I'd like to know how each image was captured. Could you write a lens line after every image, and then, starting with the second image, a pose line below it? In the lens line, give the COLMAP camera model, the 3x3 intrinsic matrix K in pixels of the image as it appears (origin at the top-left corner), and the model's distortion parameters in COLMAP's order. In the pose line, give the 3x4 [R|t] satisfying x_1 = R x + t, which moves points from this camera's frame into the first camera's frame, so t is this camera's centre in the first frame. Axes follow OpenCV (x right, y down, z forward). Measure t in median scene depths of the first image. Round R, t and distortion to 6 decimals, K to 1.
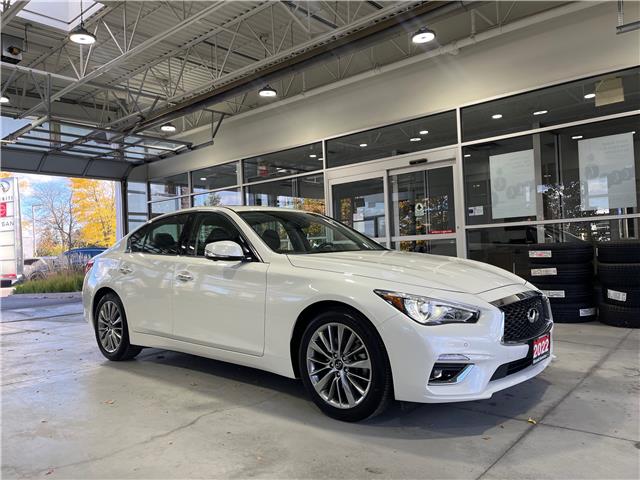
lens RADIAL K [[491.6, 0, 317.0], [0, 491.6, 239.1], [0, 0, 1]] dist [0.036612, -0.029216]
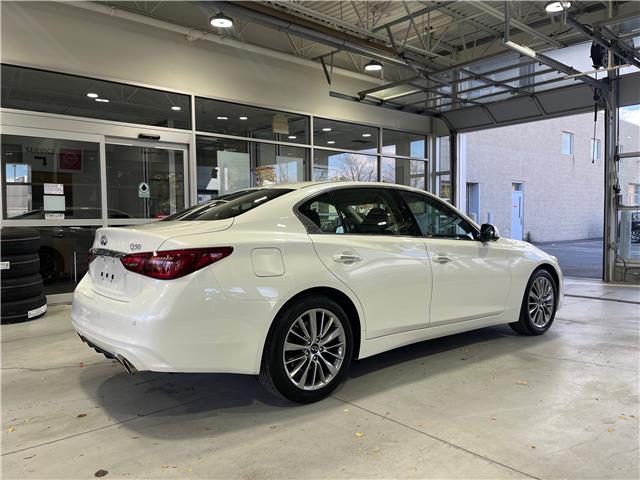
lens RADIAL K [[491.6, 0, 319.3], [0, 491.6, 240.2], [0, 0, 1]] dist [0.036612, -0.029216]
pose [[0.146989, 0.000043, 0.989138, -0.713238], [-0.020597, 0.999783, 0.003018, 0.023968], [-0.988924, -0.020817, 0.146958, 0.620964]]
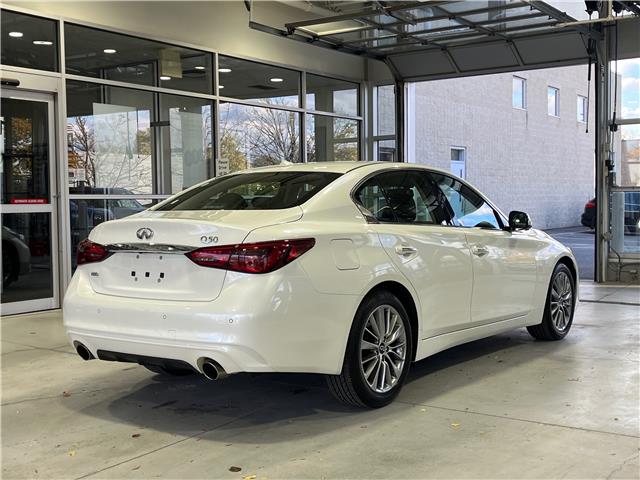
lens RADIAL K [[833.7, 0, 320.0], [0, 833.7, 239.8], [0, 0, 1]] dist [0.044940, 0.000000]
pose [[-0.109272, -0.003961, 0.994004, -0.950618], [-0.007752, 0.999965, 0.003132, 0.031364], [-0.993982, -0.007363, -0.109299, 0.811885]]
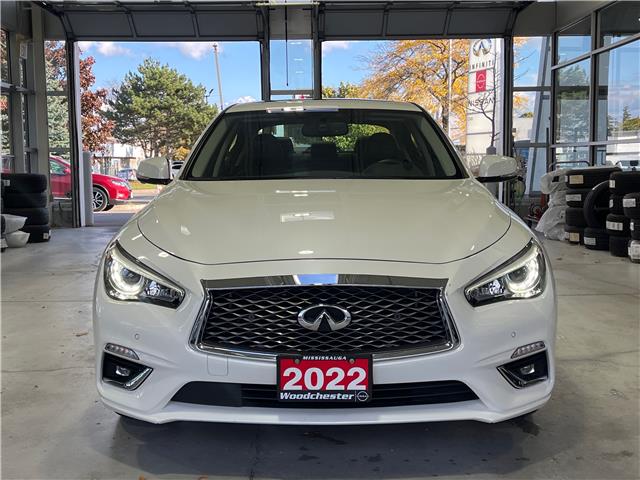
lens RADIAL K [[833.7, 0, 317.6], [0, 833.7, 240.7], [0, 0, 1]] dist [0.044940, 0.000000]
pose [[0.654802, 0.102897, -0.748763, 0.478314], [0.007799, 0.989716, 0.142830, -0.026148], [0.755760, -0.099366, 0.647266, 0.177245]]
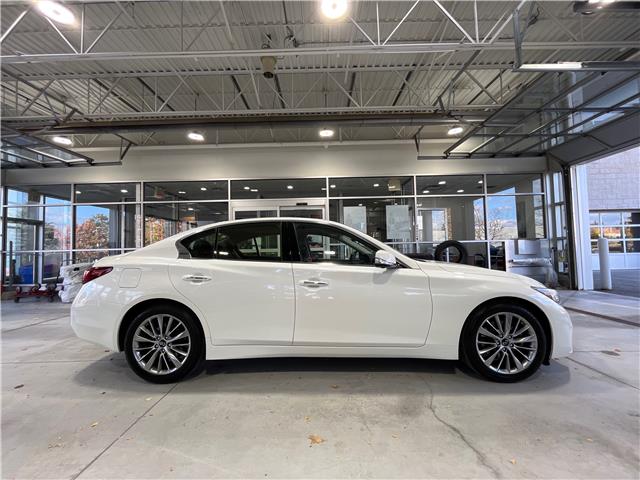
lens RADIAL K [[261.8, 0, 320.5], [0, 261.8, 237.6], [0, 0, 1]] dist [-0.003089, 0.000293]
pose [[0.759947, 0.057733, 0.647416, -0.350764], [-0.026046, 0.997952, -0.058419, 0.007158], [-0.649463, 0.027533, 0.759895, 0.320112]]
